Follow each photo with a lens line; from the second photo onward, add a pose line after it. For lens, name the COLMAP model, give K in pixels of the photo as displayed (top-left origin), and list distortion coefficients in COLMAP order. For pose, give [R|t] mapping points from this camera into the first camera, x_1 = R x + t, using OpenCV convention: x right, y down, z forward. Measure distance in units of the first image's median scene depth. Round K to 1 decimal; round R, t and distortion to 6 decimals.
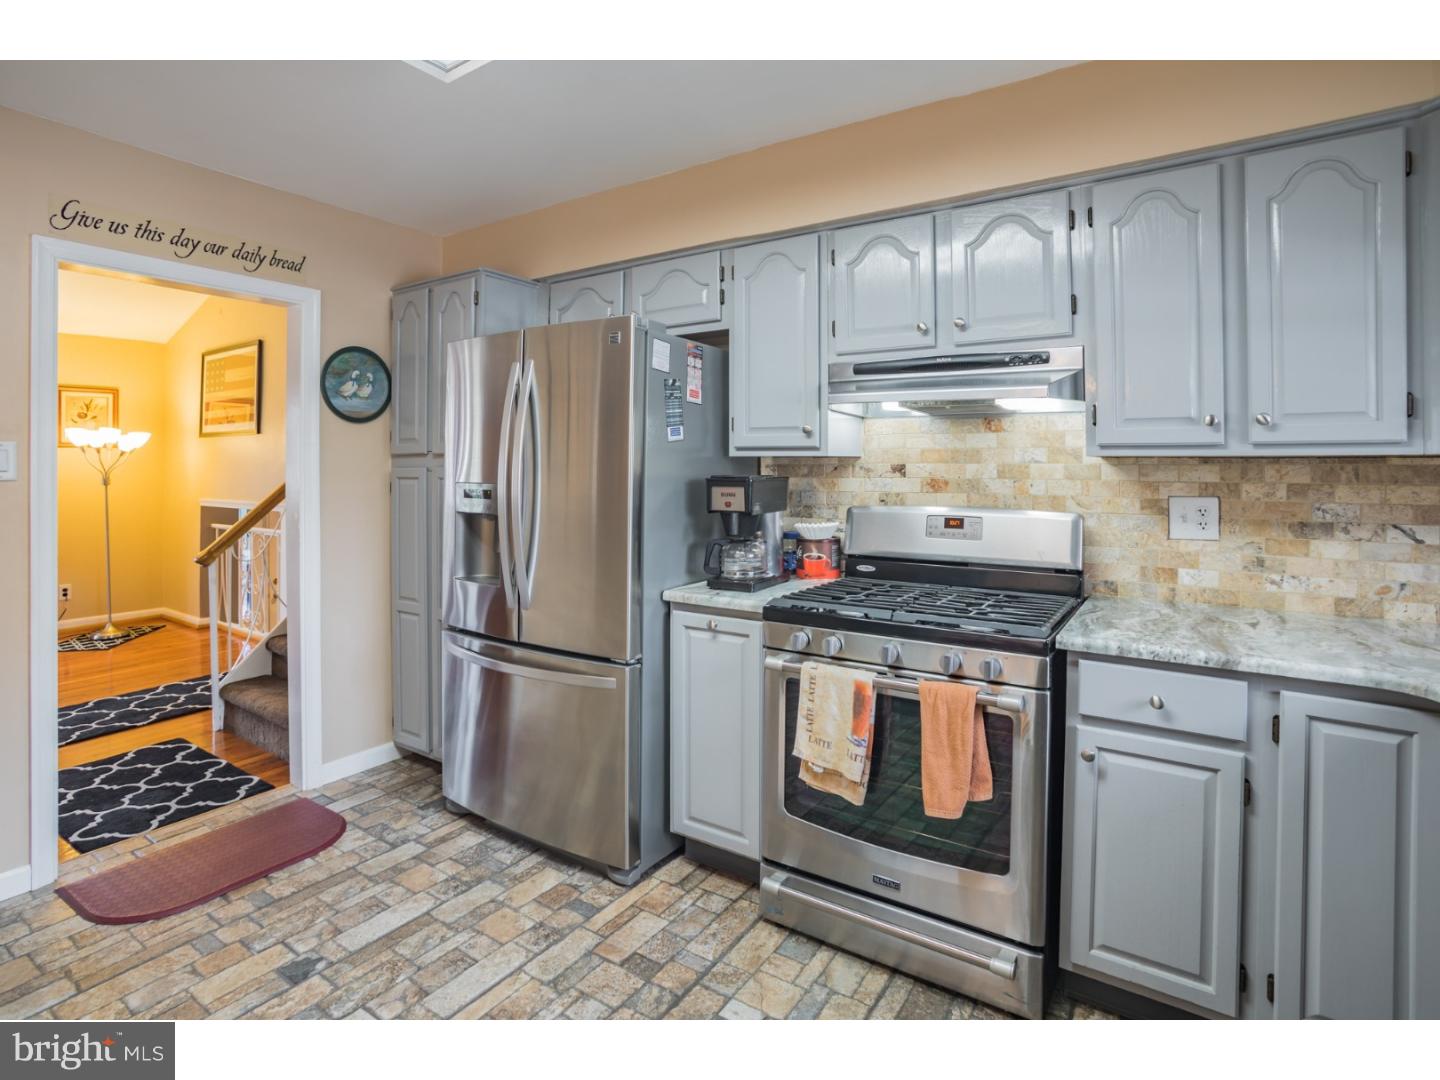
lens RADIAL K [[721.8, 0, 686.3], [0, 721.8, 461.9], [0, 0, 1]] dist [-0.040302, 0.021478]
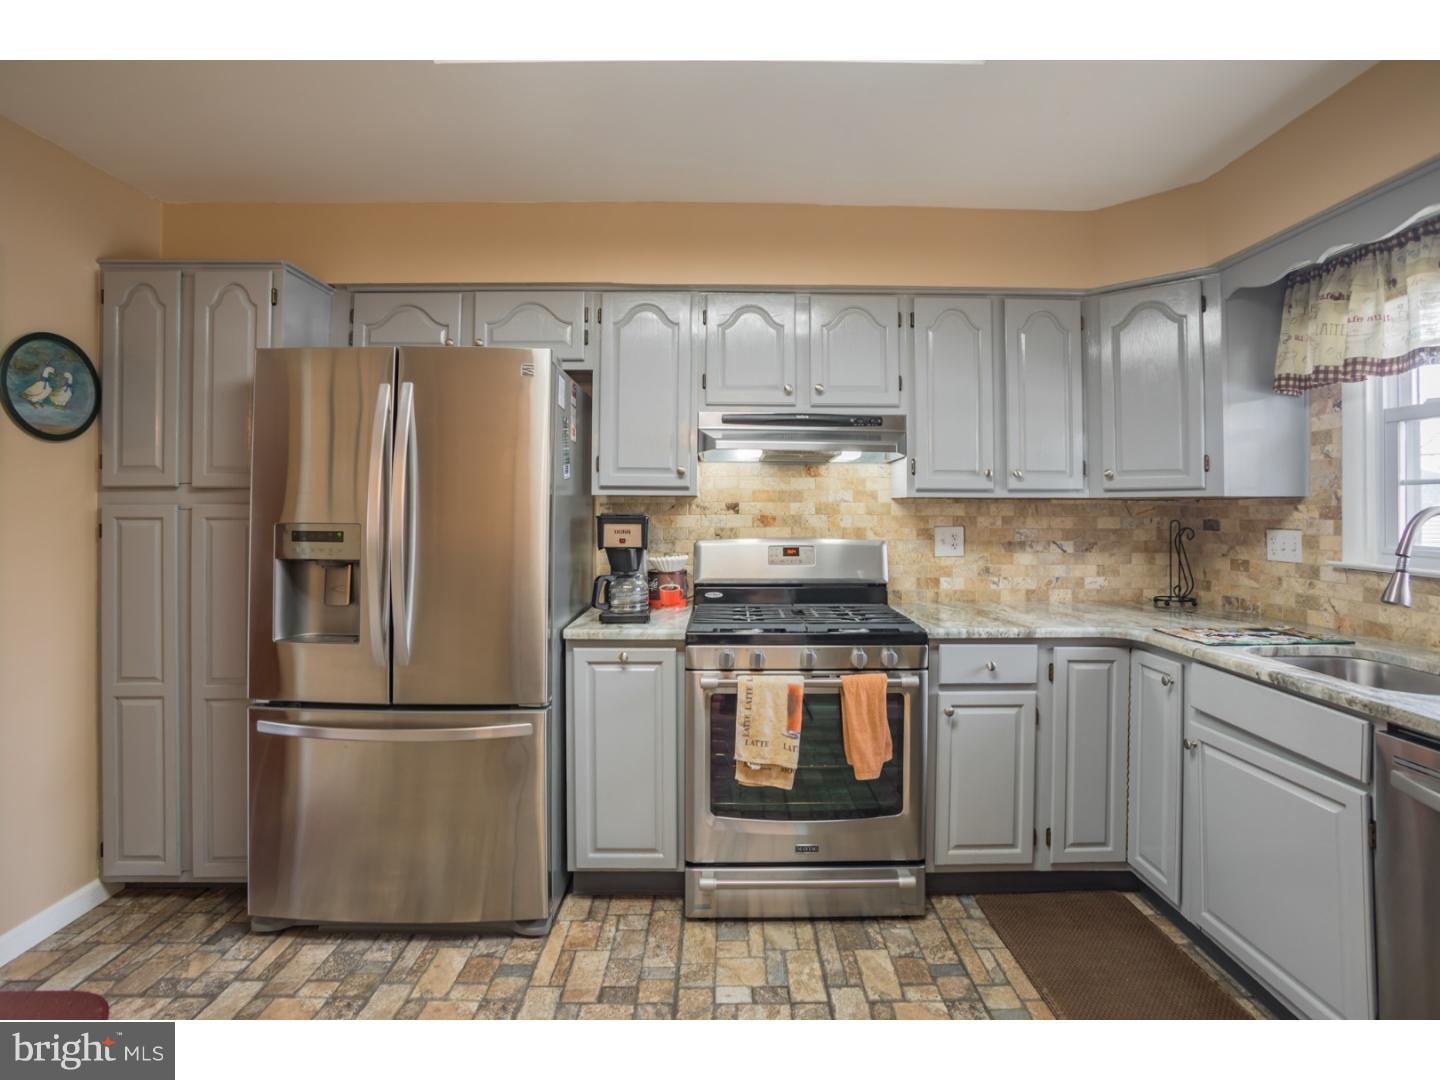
lens RADIAL K [[721.8, 0, 705.1], [0, 721.8, 501.9], [0, 0, 1]] dist [-0.040302, 0.021478]
pose [[0.829633, 0.005640, 0.558280, -0.452855], [-0.005462, 0.999983, -0.001986, 0.005162], [-0.558282, -0.001402, 0.829650, 0.076414]]
